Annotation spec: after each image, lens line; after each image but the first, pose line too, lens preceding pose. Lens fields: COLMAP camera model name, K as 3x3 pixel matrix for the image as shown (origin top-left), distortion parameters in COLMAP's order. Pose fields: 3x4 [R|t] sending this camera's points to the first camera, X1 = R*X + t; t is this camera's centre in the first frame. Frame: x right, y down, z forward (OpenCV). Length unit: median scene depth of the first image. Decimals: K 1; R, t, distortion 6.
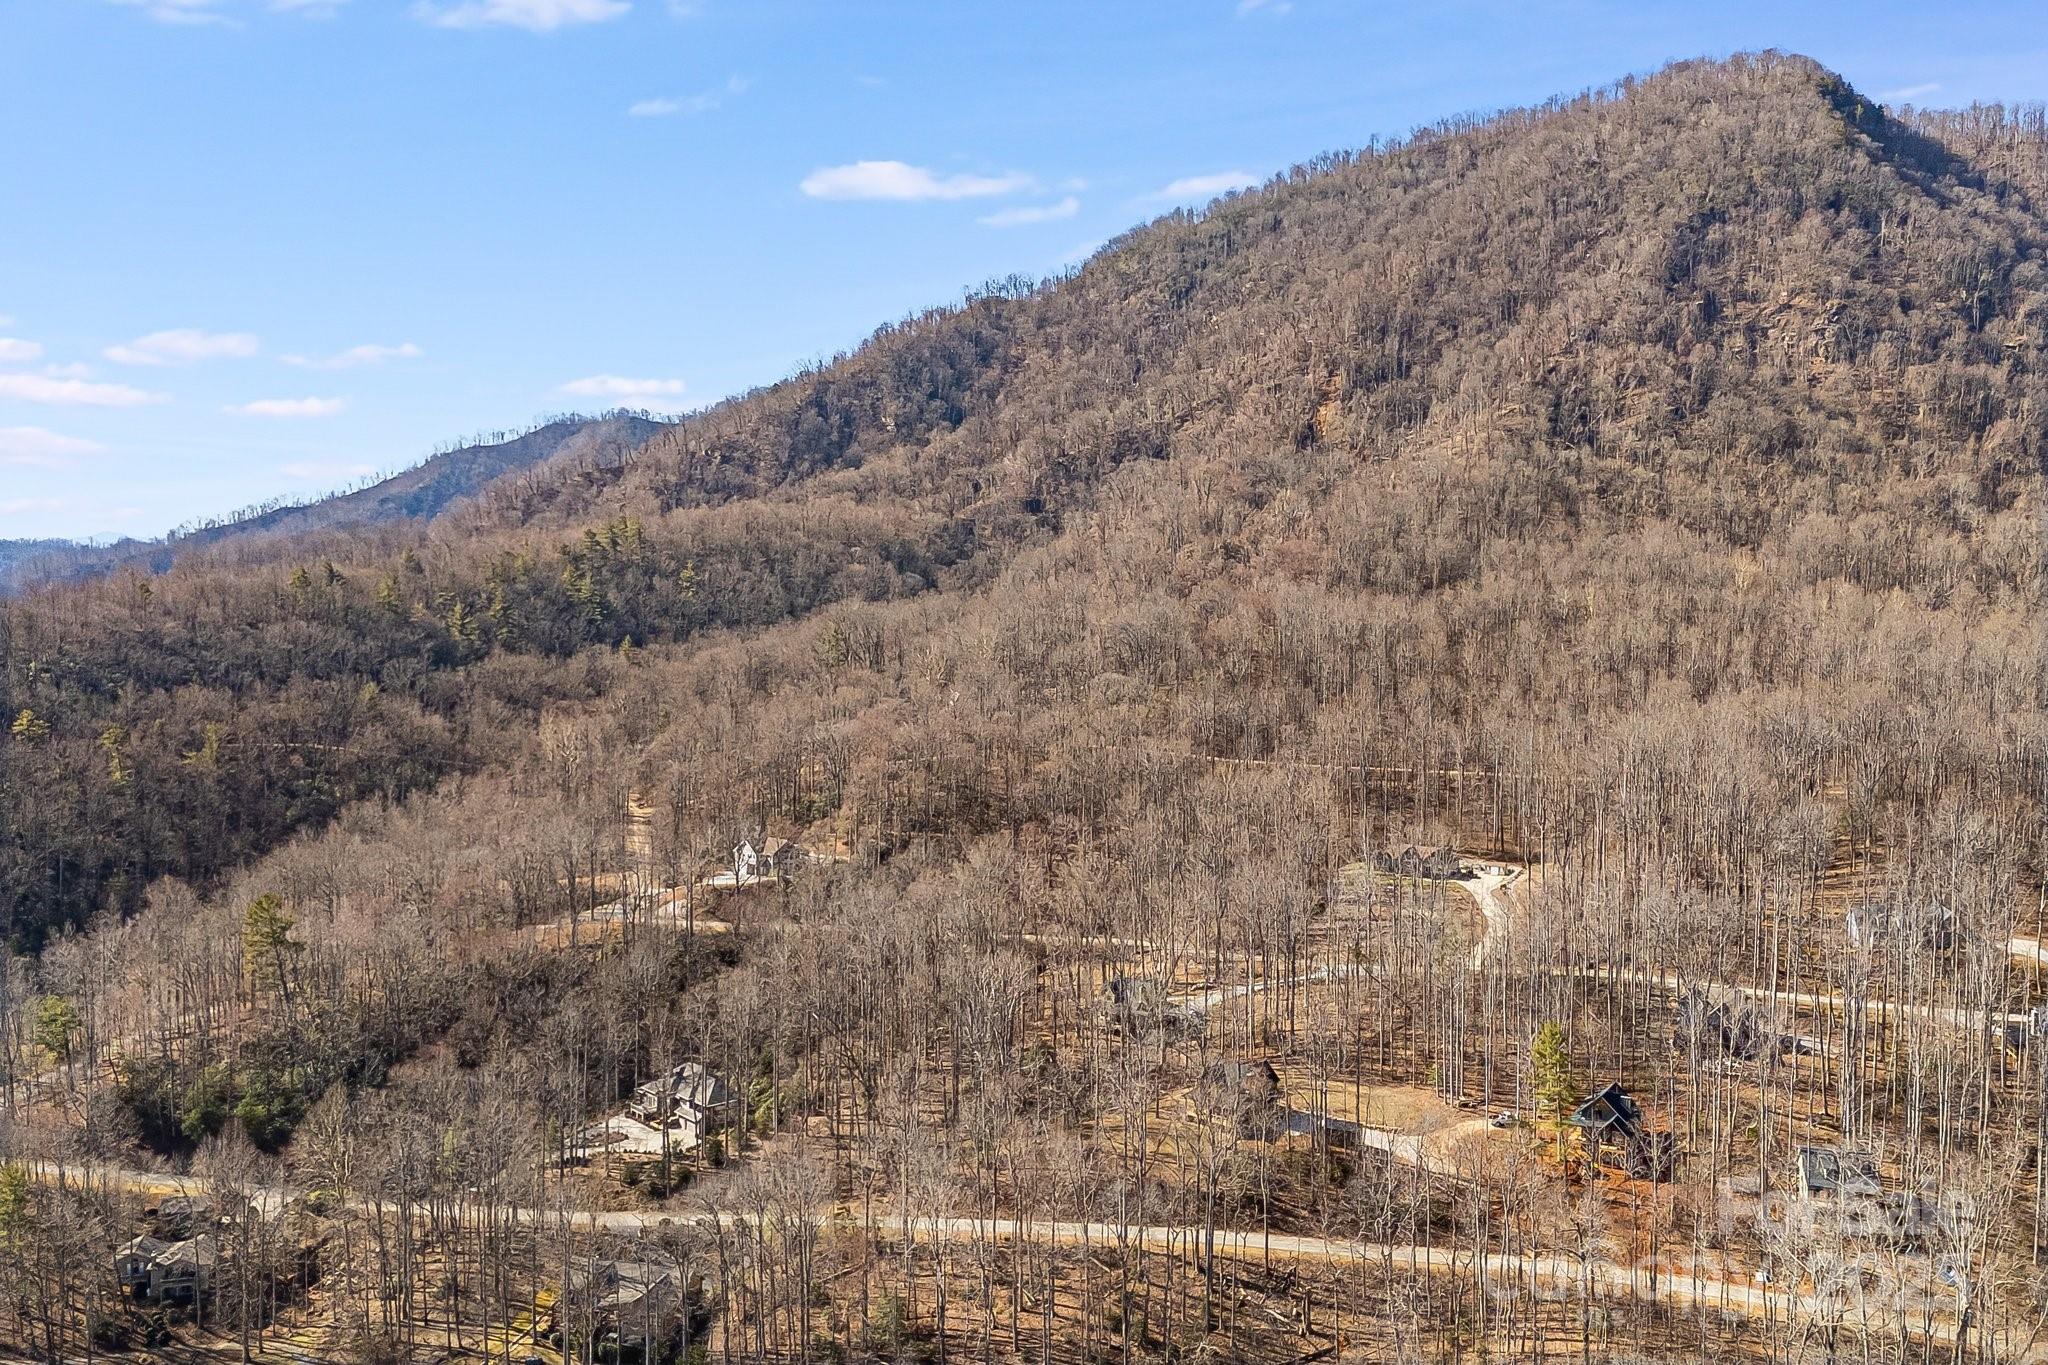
lens RADIAL K [[1765.1, 0, 1019.3], [0, 1765.1, 678.0], [0, 0, 1]] dist [0.064647, -0.079959]
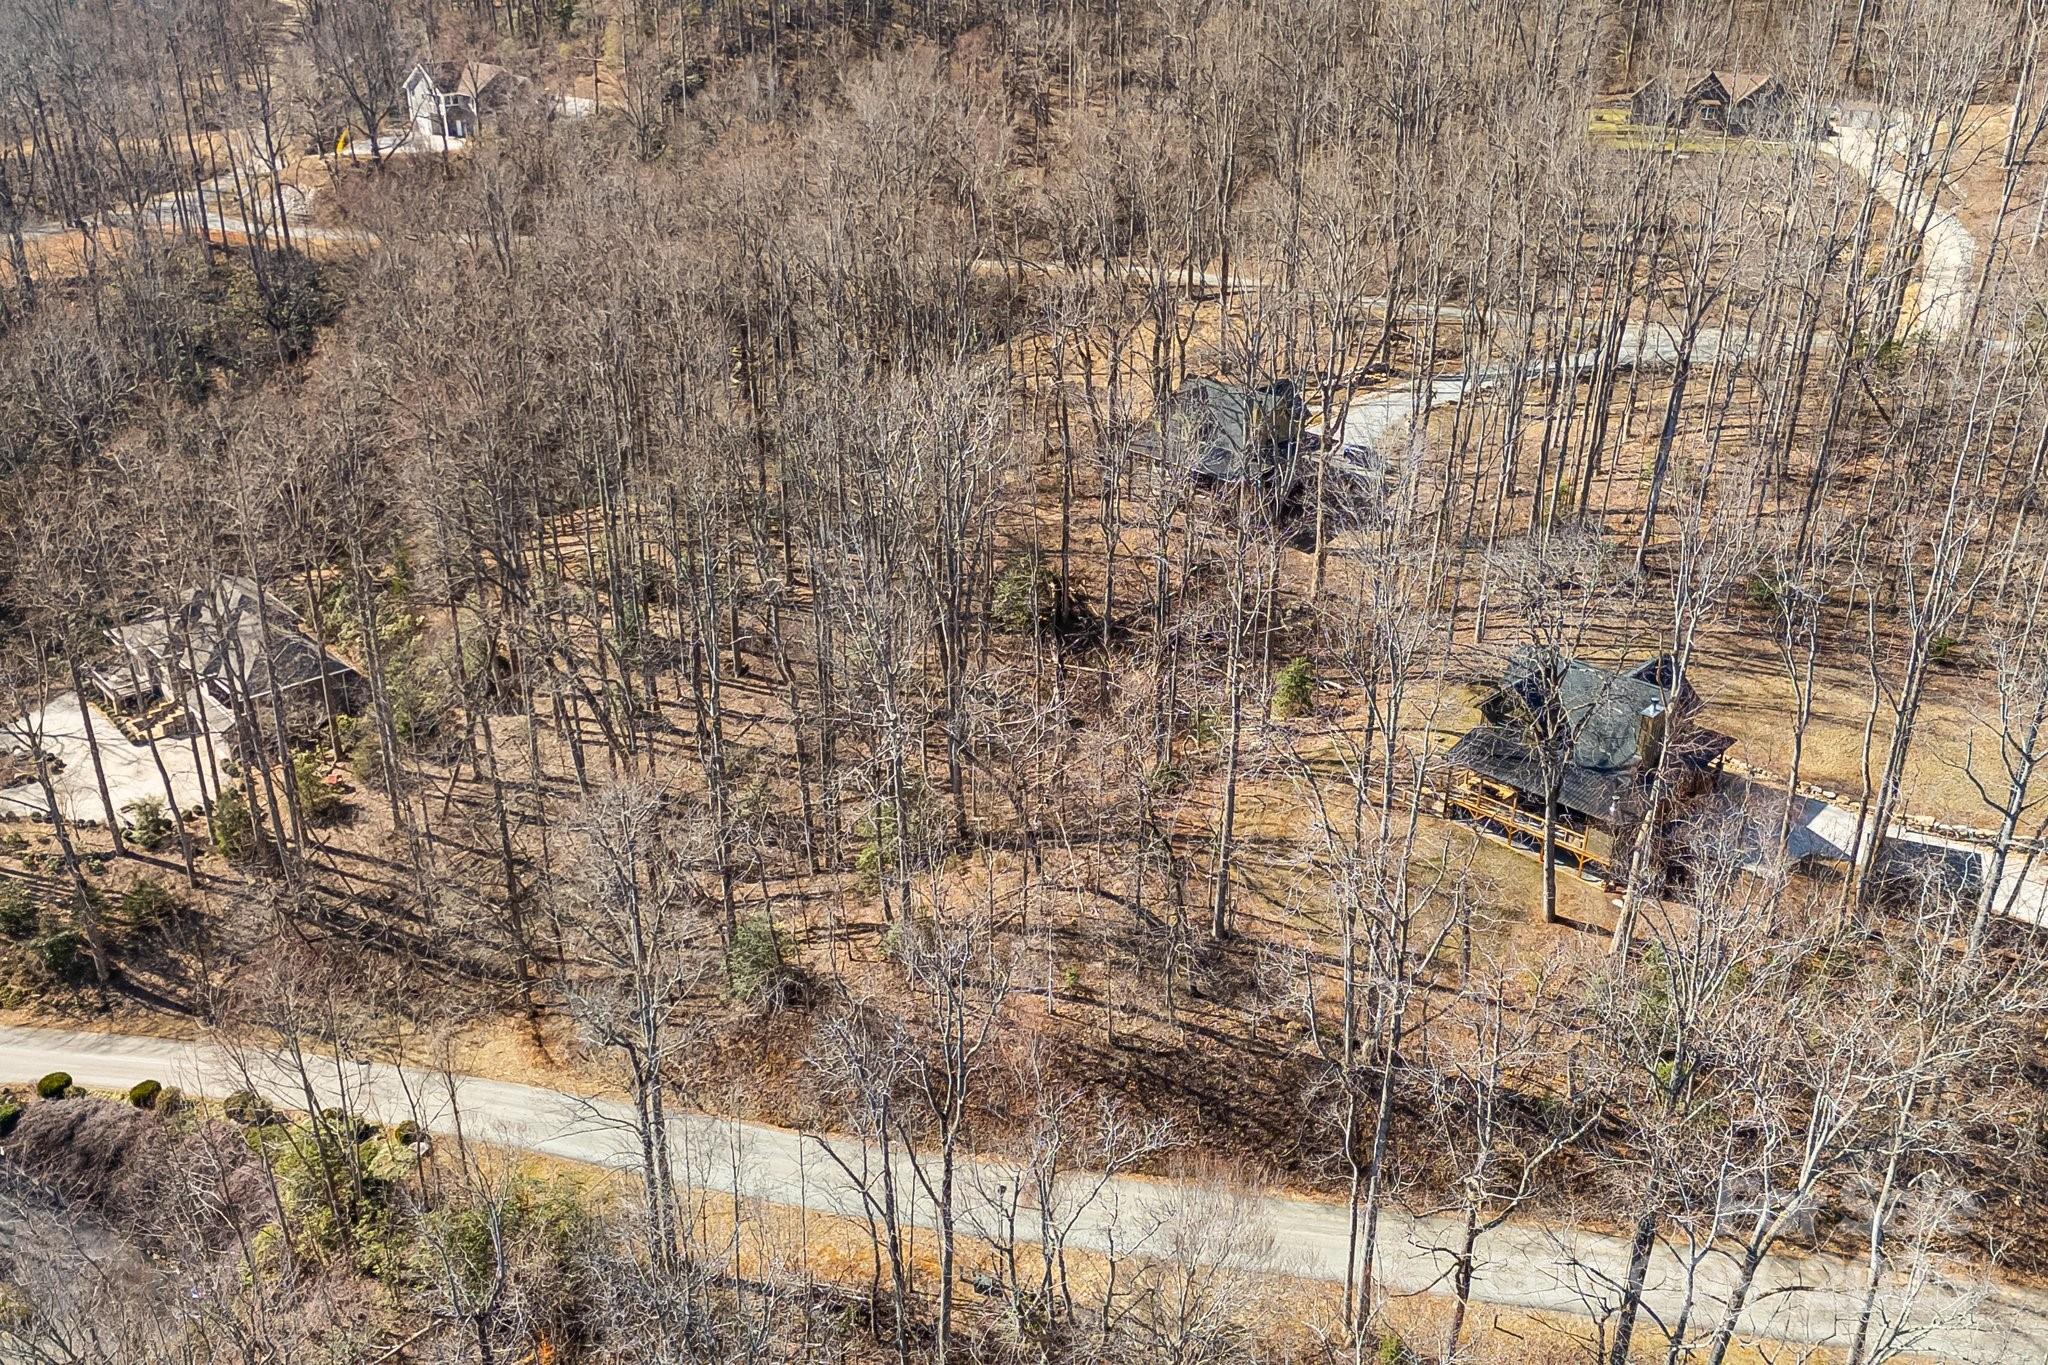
lens RADIAL K [[1765.1, 0, 1019.3], [0, 1765.1, 678.0], [0, 0, 1]] dist [0.064647, -0.079959]
pose [[0.998595, -0.014427, 0.050987, -0.009205], [-0.006859, 0.918929, 0.394363, 0.052042], [-0.052543, -0.394159, 0.917539, 0.462598]]
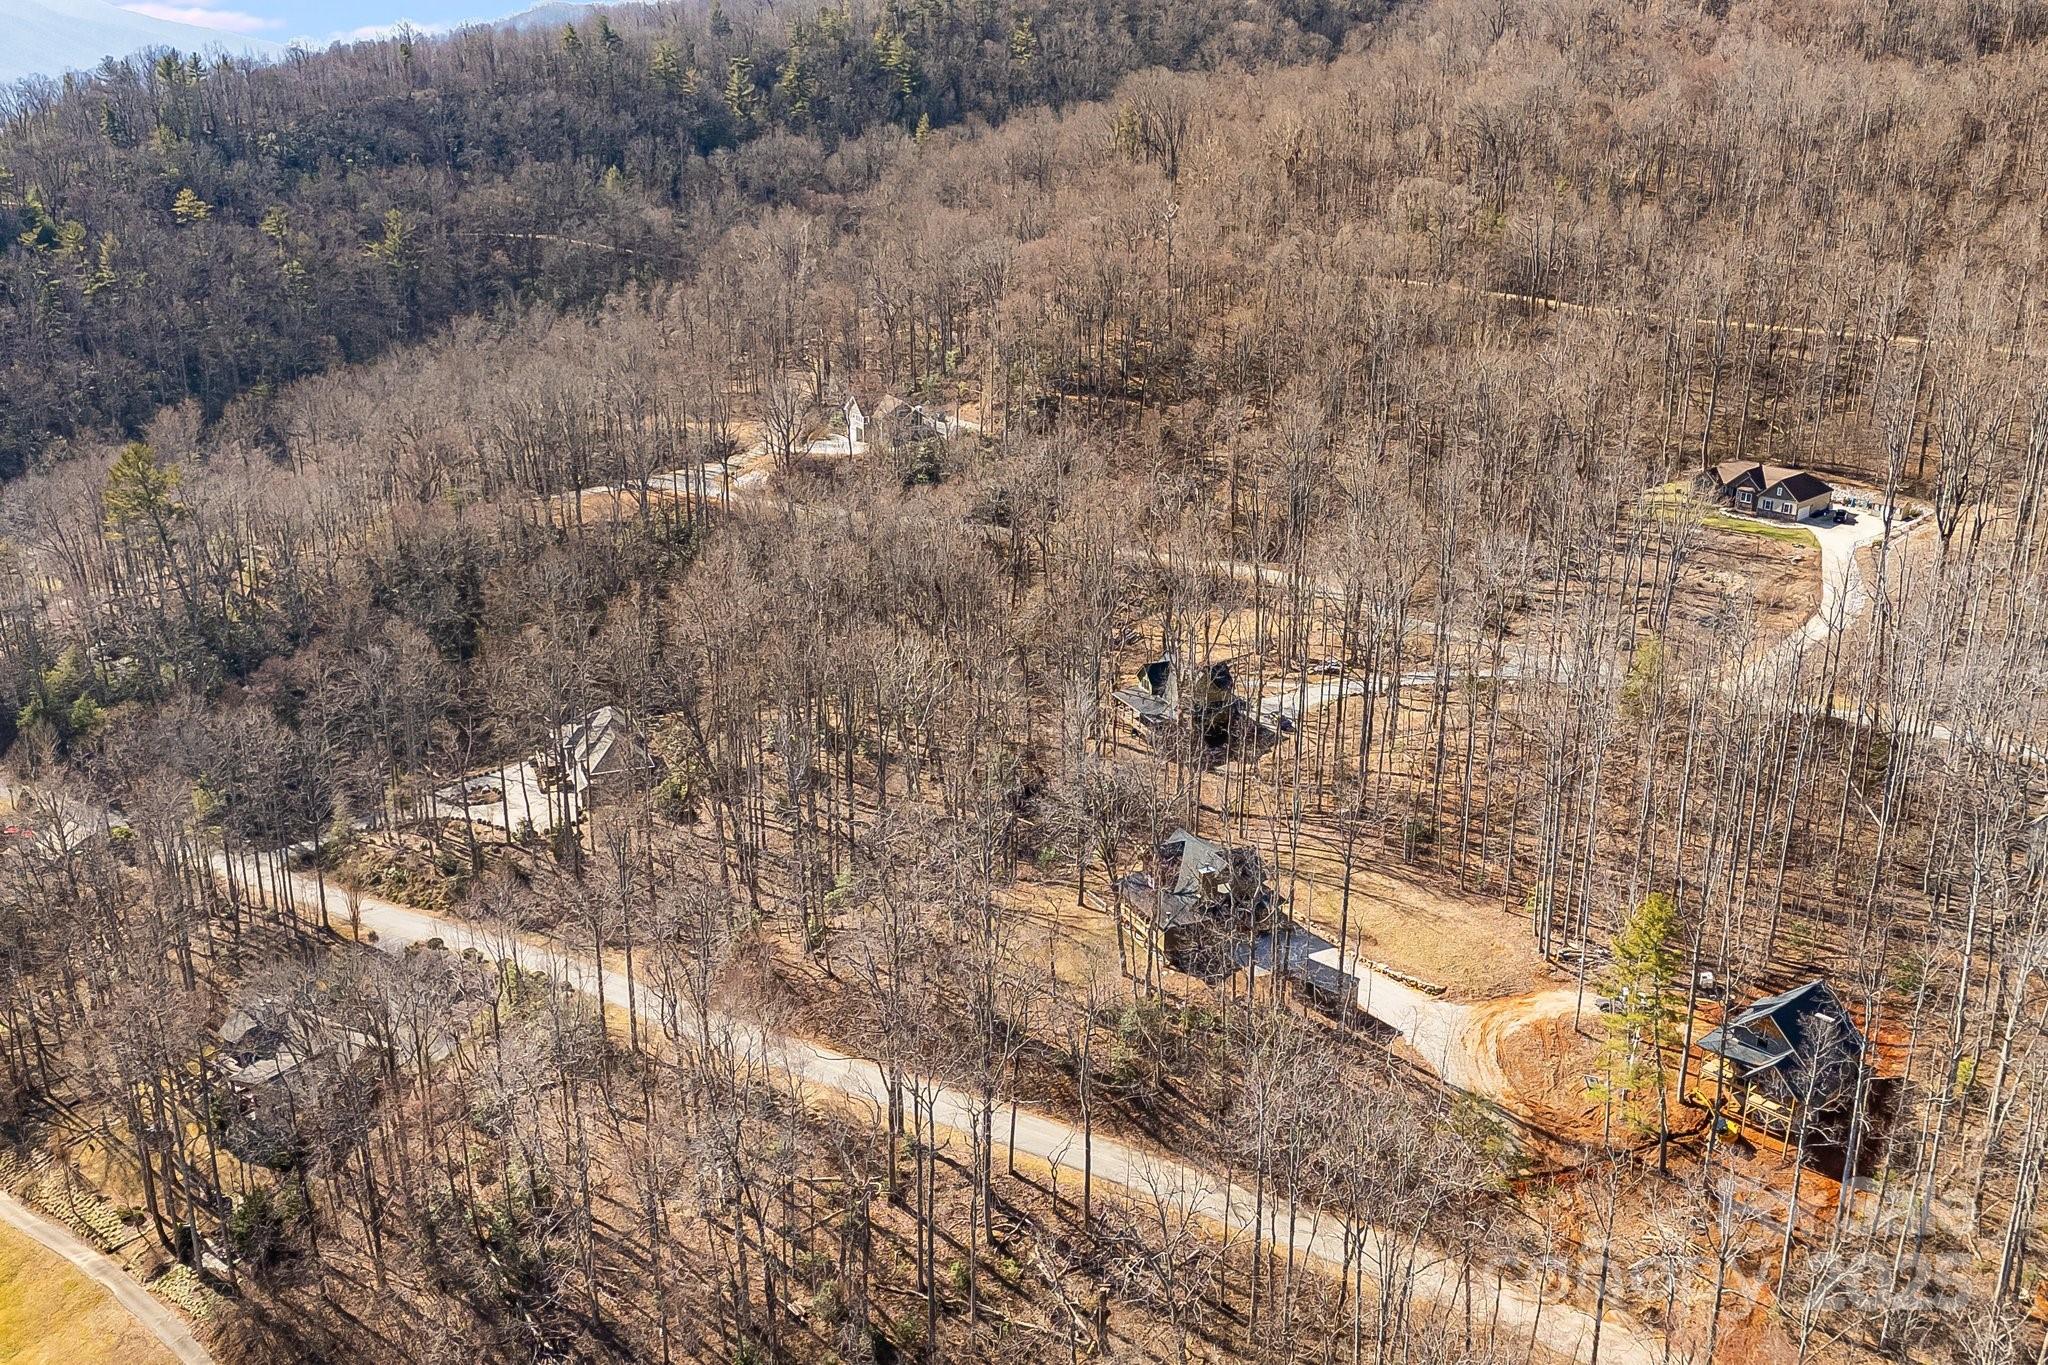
lens RADIAL K [[1765.1, 0, 1019.3], [0, 1765.1, 678.0], [0, 0, 1]] dist [0.064647, -0.079959]
pose [[0.949541, 0.105584, -0.295337, 0.166550], [-0.018216, 0.958610, 0.284139, -0.012395], [0.313113, -0.264421, 0.912163, 0.290002]]
